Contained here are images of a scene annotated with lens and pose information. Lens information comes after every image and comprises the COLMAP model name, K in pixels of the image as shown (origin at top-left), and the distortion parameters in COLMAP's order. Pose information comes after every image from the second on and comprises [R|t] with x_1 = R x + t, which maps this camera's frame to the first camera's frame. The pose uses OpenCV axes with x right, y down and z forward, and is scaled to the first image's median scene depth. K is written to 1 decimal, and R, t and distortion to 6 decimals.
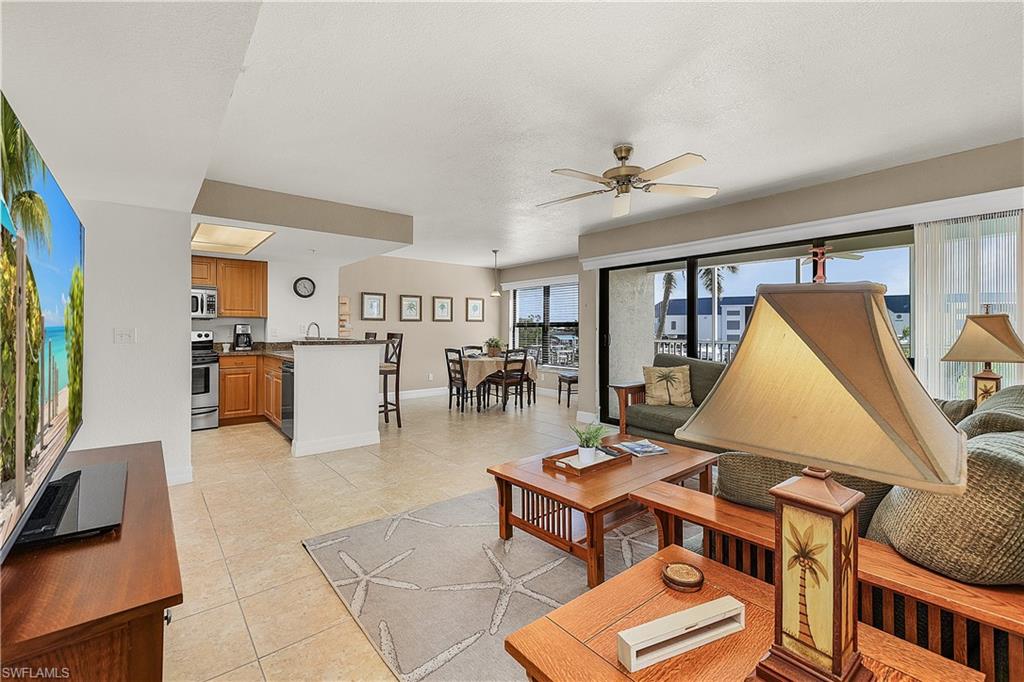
lens RADIAL K [[437.5, 0, 511.3], [0, 437.5, 329.7], [0, 0, 1]] dist [0.002205, 0.001113]
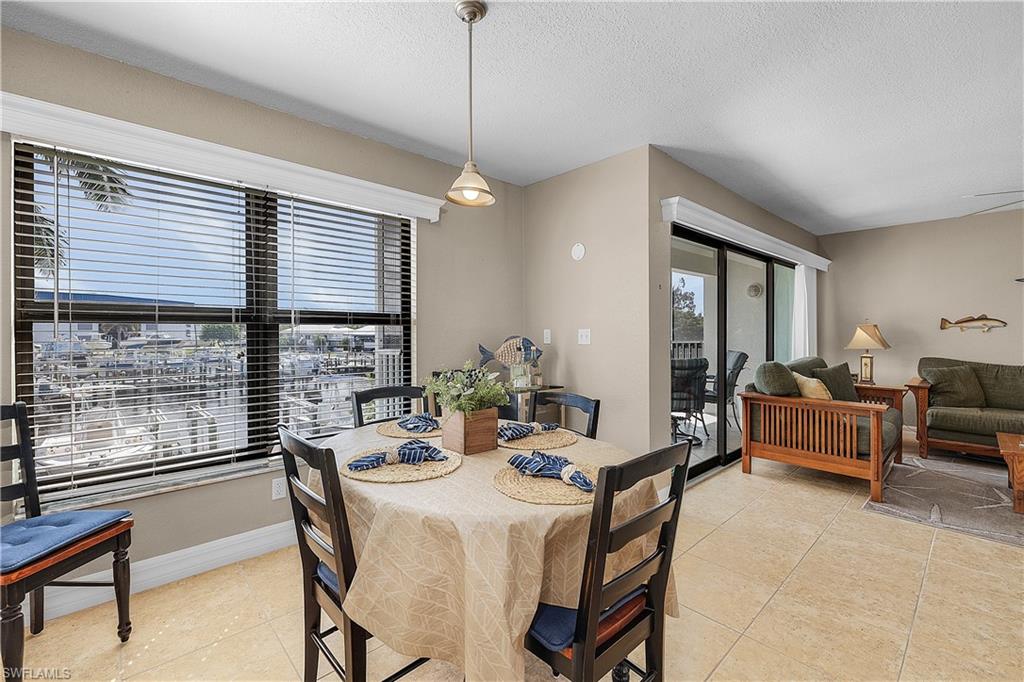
lens RADIAL K [[436.7, 0, 513.3], [0, 436.7, 335.5], [0, 0, 1]] dist [-0.000963, 0.000023]
pose [[-0.060503, -0.012125, 0.998094, -0.321460], [-0.000813, 0.999926, 0.012098, -0.002155], [-0.998168, -0.000079, -0.060508, 1.155819]]
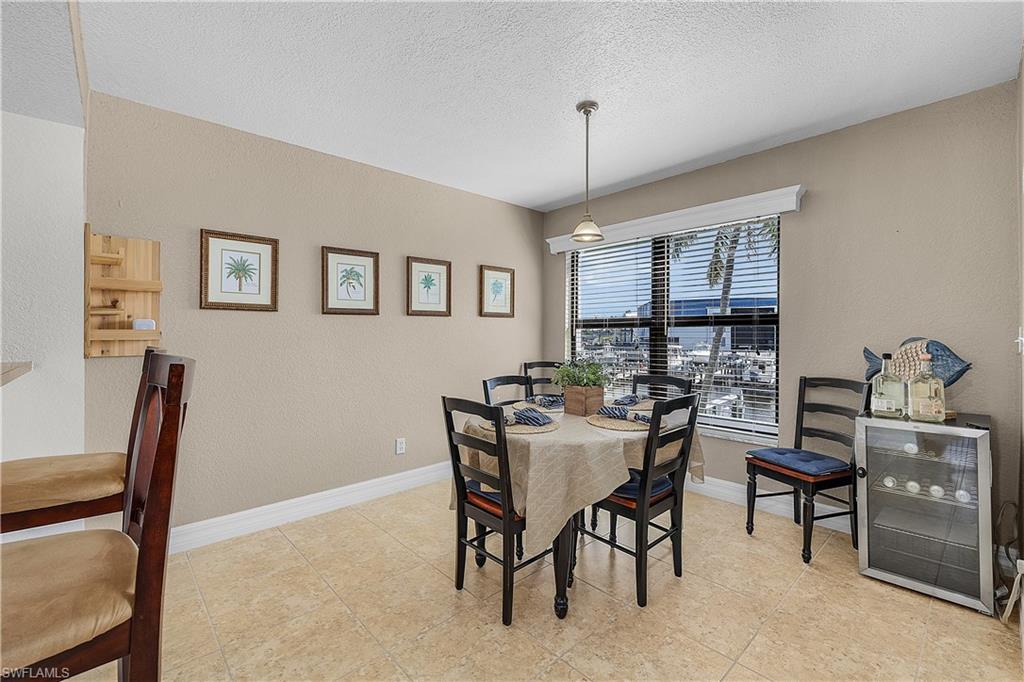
lens RADIAL K [[434.0, 0, 509.6], [0, 434.0, 335.5], [0, 0, 1]] dist [-0.003030, -0.000368]
pose [[0.998973, -0.005486, 0.044972, -0.130881], [0.005302, 0.999977, 0.004212, -0.000559], [-0.044994, -0.003969, 0.998979, 0.768062]]
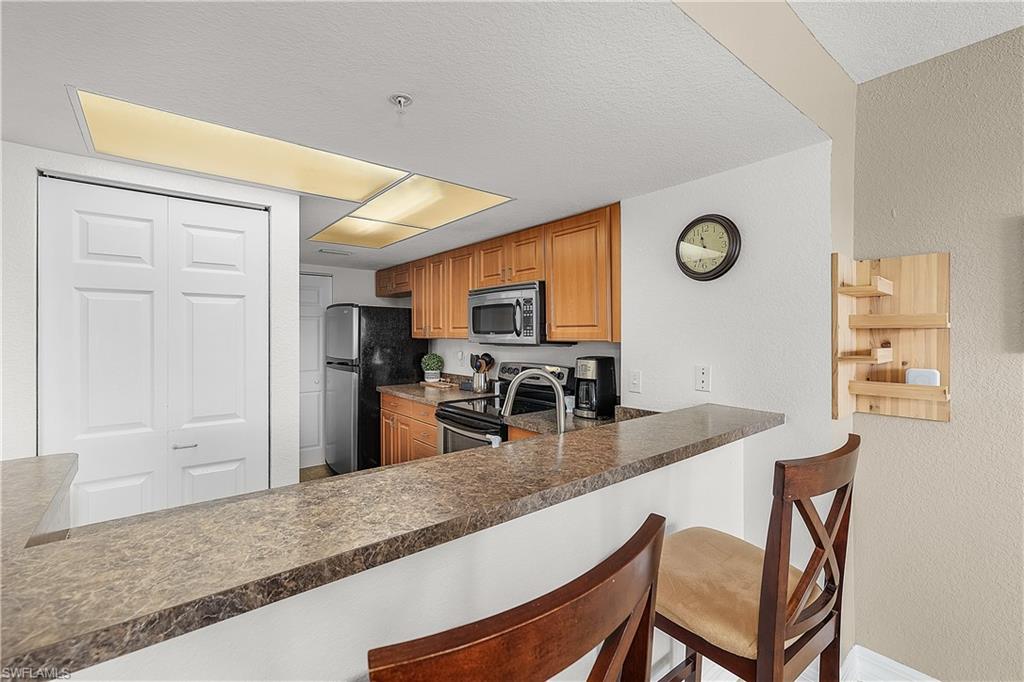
lens RADIAL K [[437.5, 0, 511.3], [0, 437.5, 329.7], [0, 0, 1]] dist [0.002205, 0.001113]
pose [[-0.010125, -0.009370, -0.999905, -0.164718], [-0.003440, 0.999951, -0.009336, -0.036266], [0.999943, 0.003345, -0.010157, 0.916994]]
